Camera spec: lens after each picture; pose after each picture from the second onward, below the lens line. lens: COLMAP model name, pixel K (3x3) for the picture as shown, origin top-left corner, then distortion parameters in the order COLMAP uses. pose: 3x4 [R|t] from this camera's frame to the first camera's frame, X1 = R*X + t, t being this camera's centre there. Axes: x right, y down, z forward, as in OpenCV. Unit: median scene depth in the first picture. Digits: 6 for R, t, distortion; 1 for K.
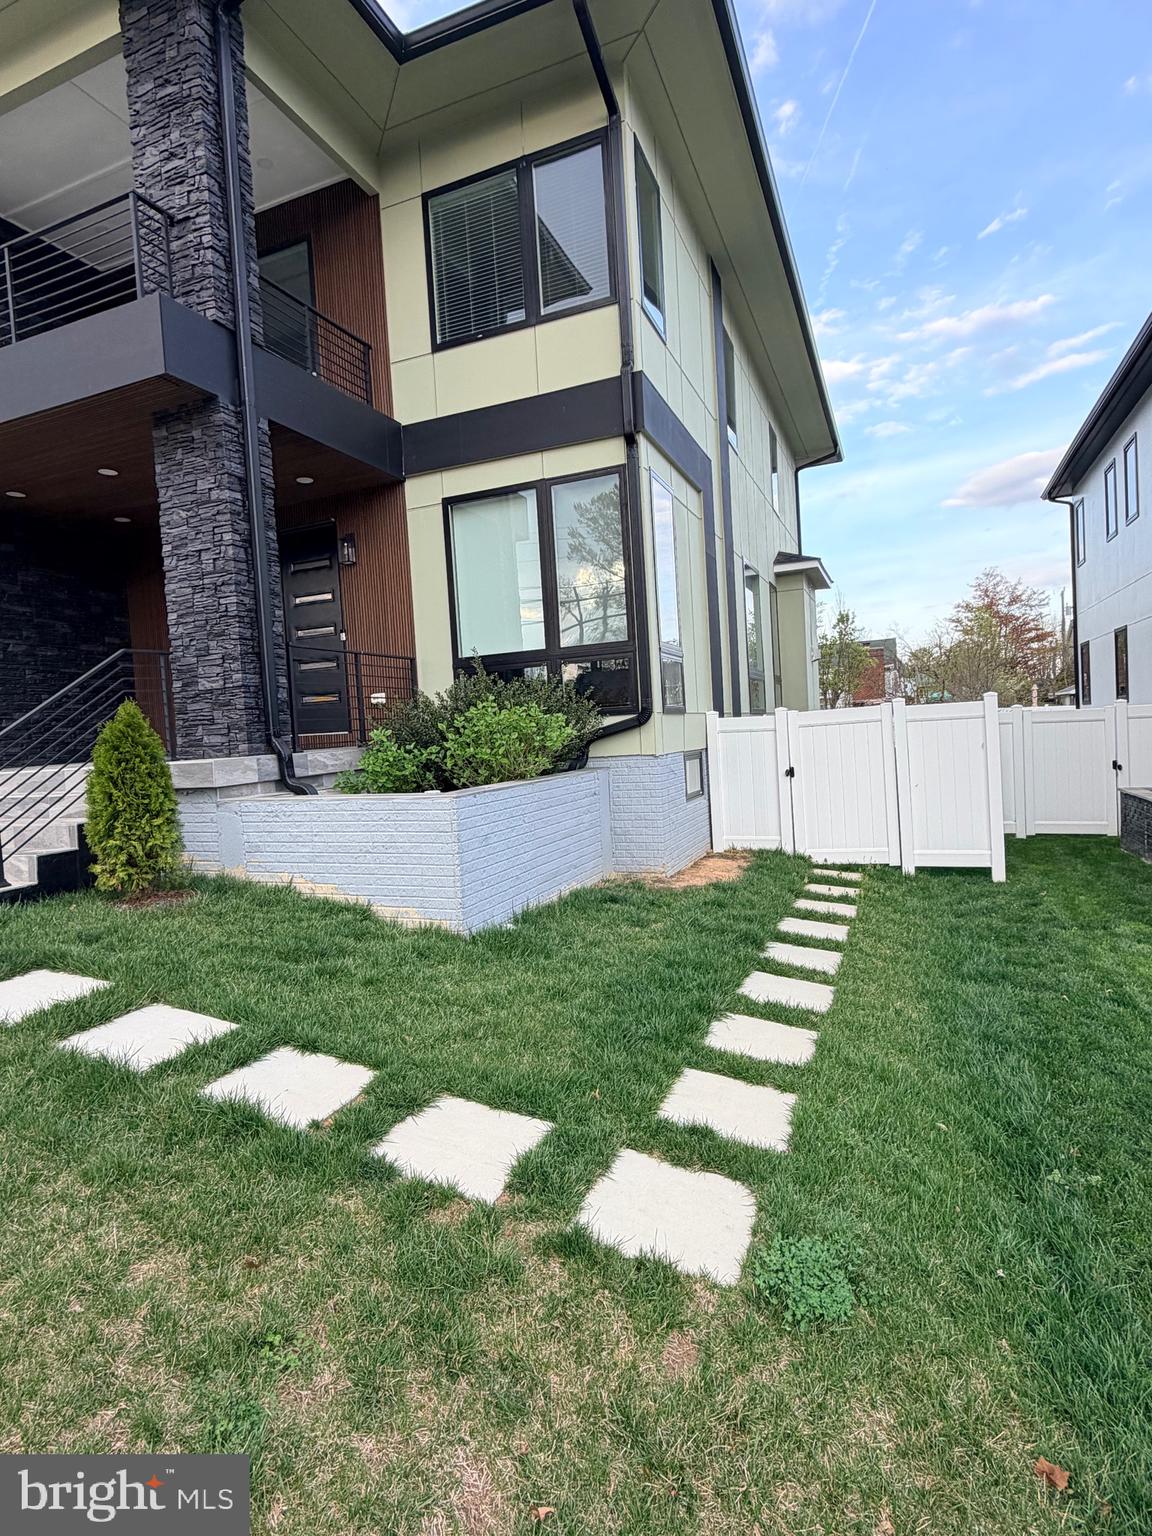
lens RADIAL K [[820.1, 0, 576.0], [0, 820.1, 768.0], [0, 0, 1]] dist [0.002618, -0.000193]
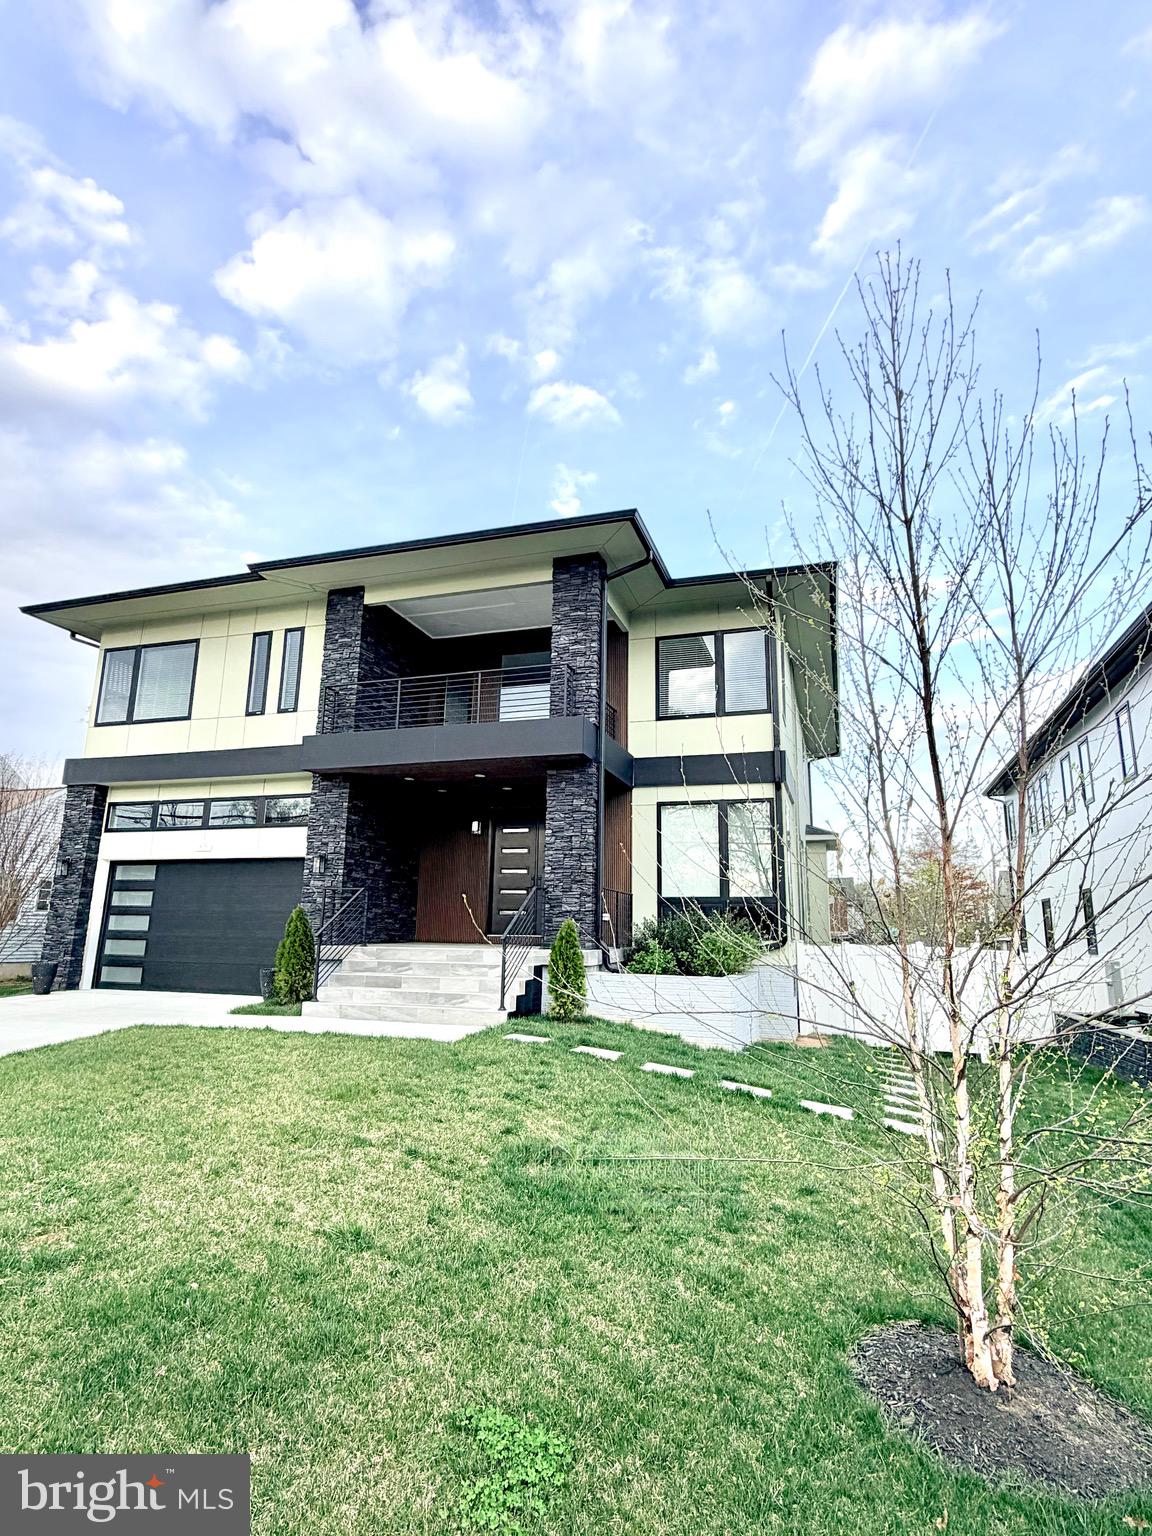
lens RADIAL K [[801.7, 0, 576.0], [0, 801.7, 768.0], [0, 0, 1]] dist [-0.037083, -0.000546]
pose [[0.995221, 0.088760, 0.040700, -0.414150], [-0.075528, 0.963911, -0.255287, 0.039957], [-0.061891, 0.250993, 0.966008, -0.621569]]
